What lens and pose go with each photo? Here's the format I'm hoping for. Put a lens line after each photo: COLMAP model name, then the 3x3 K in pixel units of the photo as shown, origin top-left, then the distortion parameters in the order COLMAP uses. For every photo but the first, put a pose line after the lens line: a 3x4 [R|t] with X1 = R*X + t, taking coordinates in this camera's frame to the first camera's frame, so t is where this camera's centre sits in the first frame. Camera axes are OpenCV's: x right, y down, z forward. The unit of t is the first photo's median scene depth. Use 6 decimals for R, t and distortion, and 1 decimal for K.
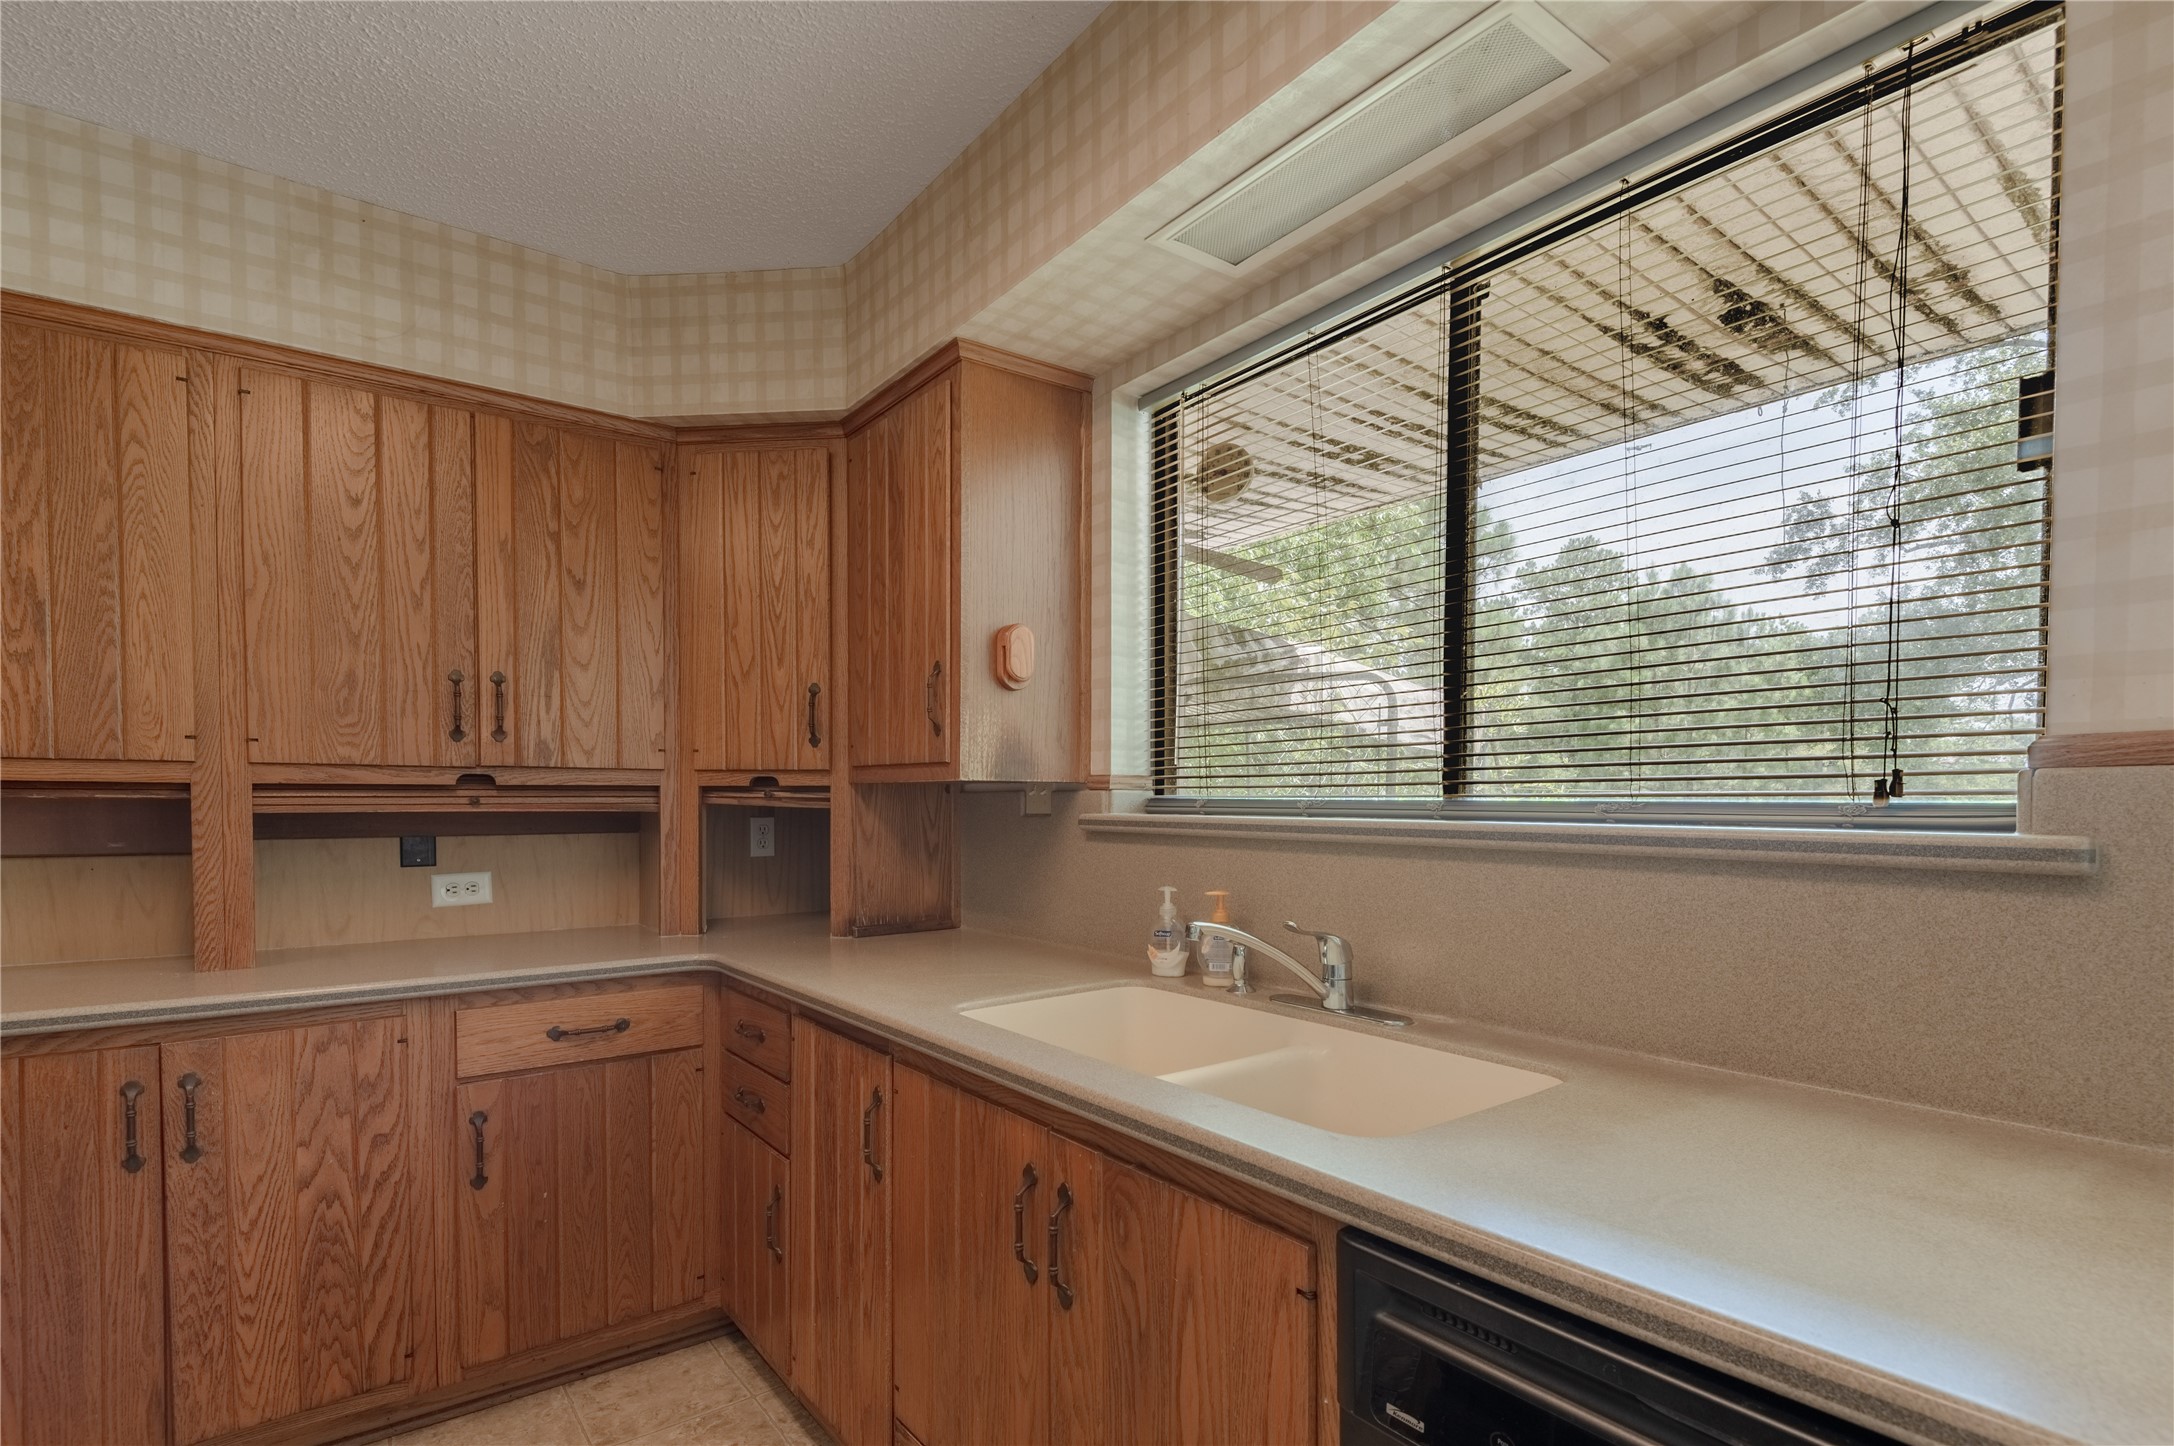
lens RADIAL K [[1015.8, 0, 1083.8], [0, 1015.8, 834.8], [0, 0, 1]] dist [0.024964, -0.016584]
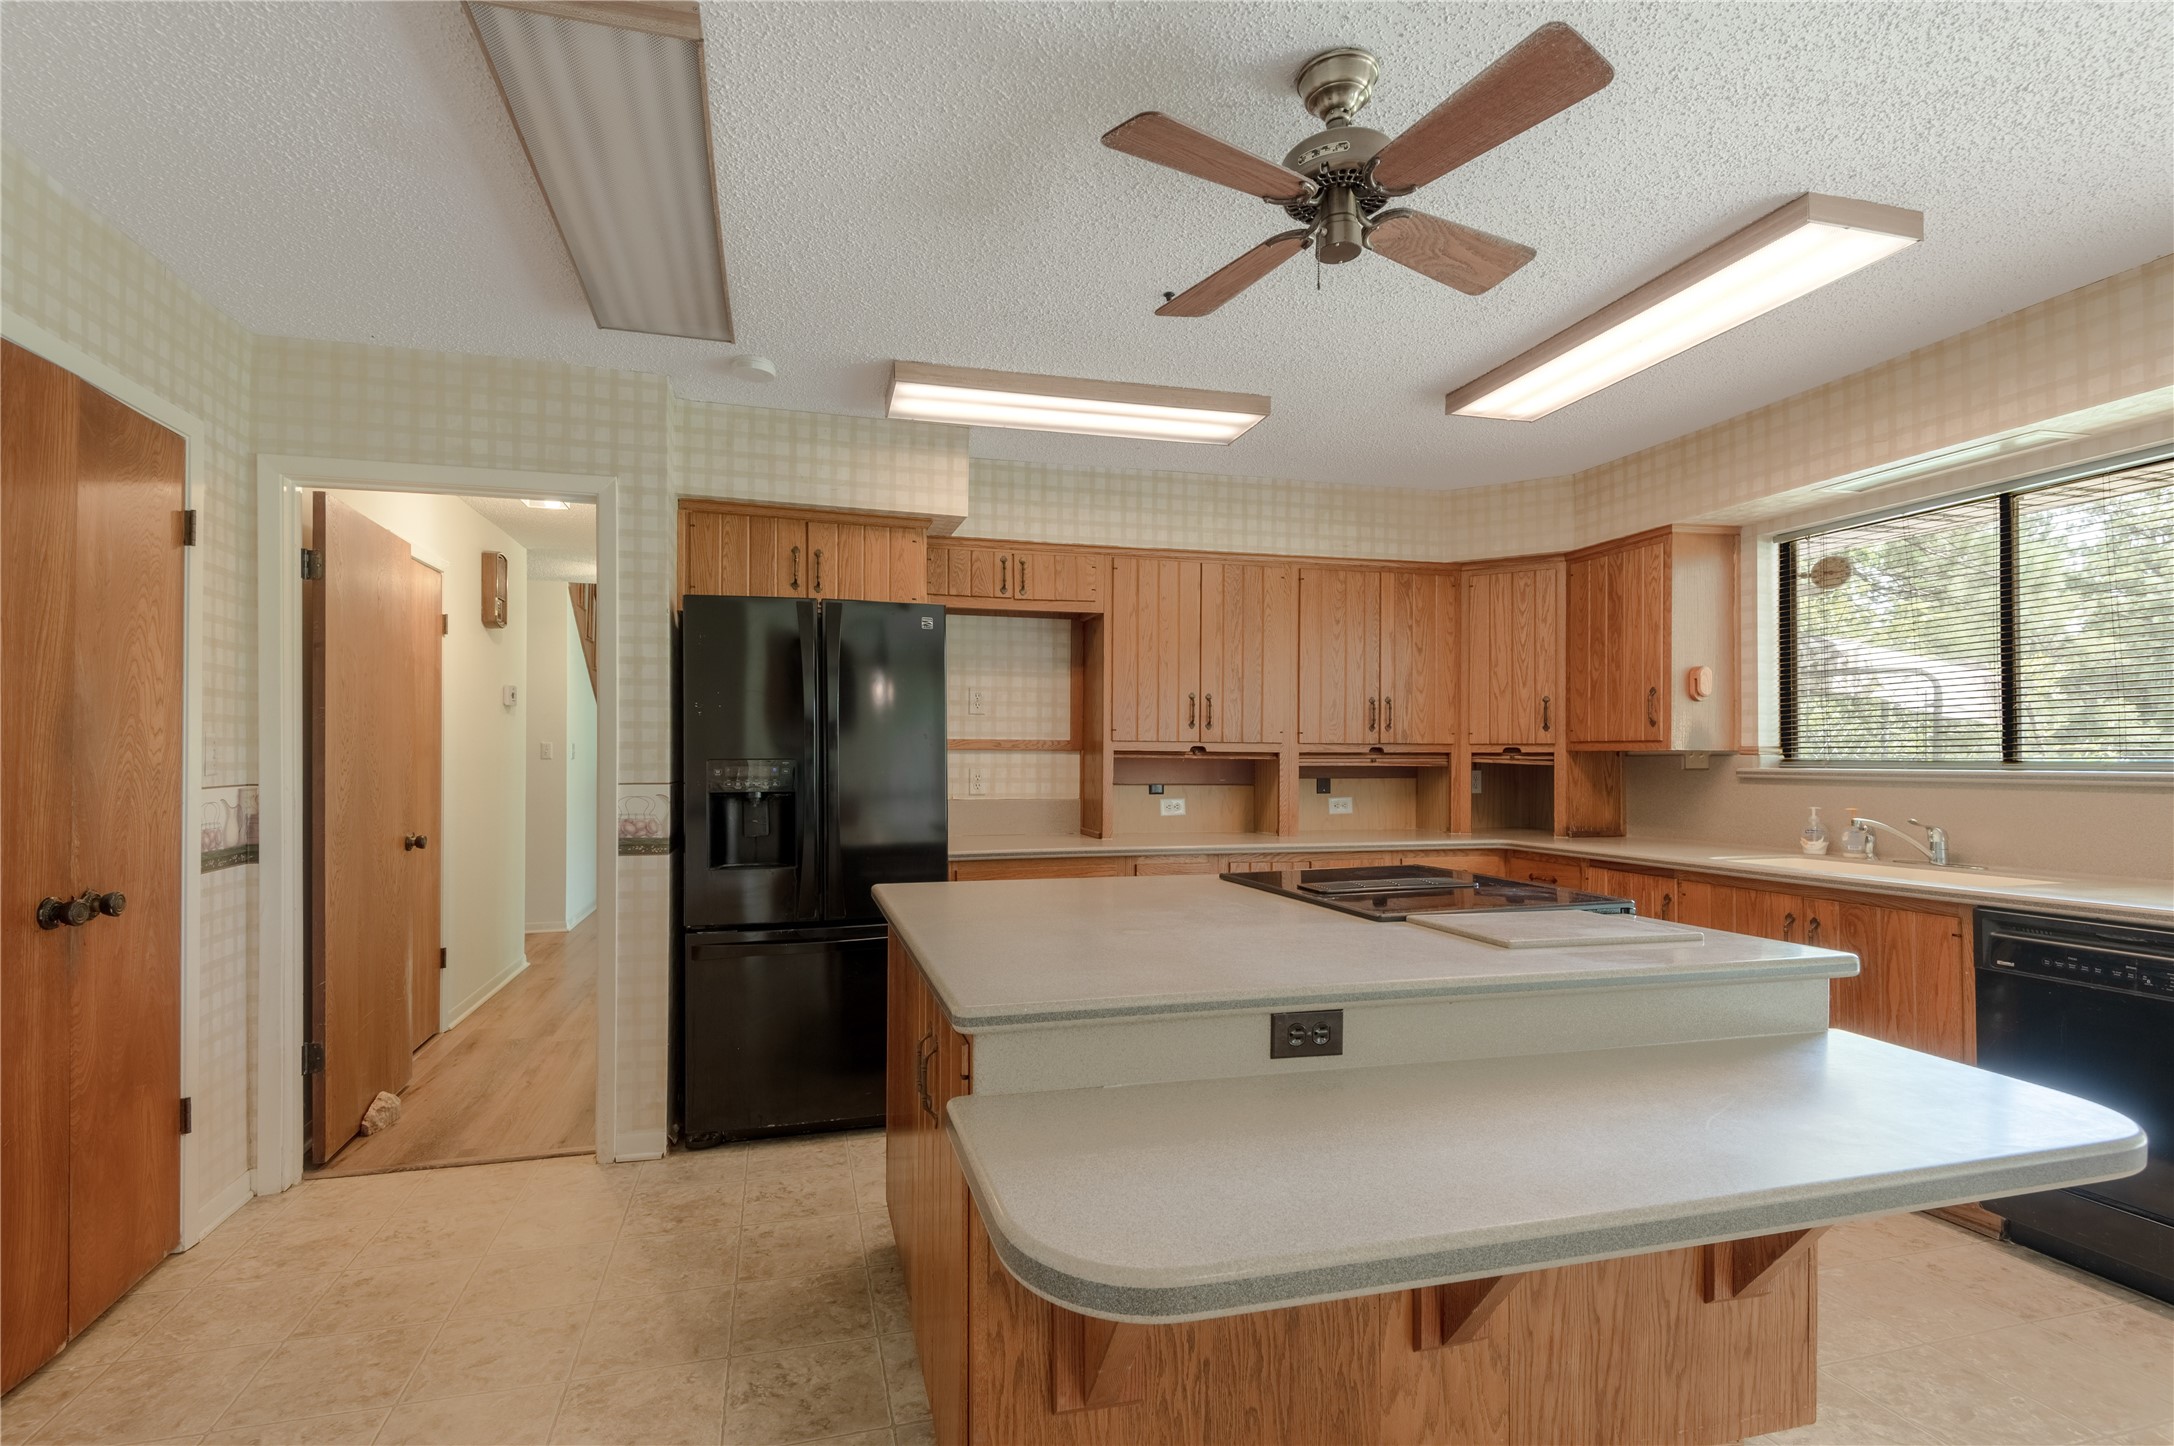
lens RADIAL K [[998.3, 0, 1037.4], [0, 998.3, 748.9], [0, 0, 1]] dist [0.021569, -0.017518]
pose [[0.920928, -0.003355, -0.389719, -0.440733], [-0.014553, 0.998970, -0.042988, 0.038649], [0.389462, 0.045261, 0.919930, -1.088065]]
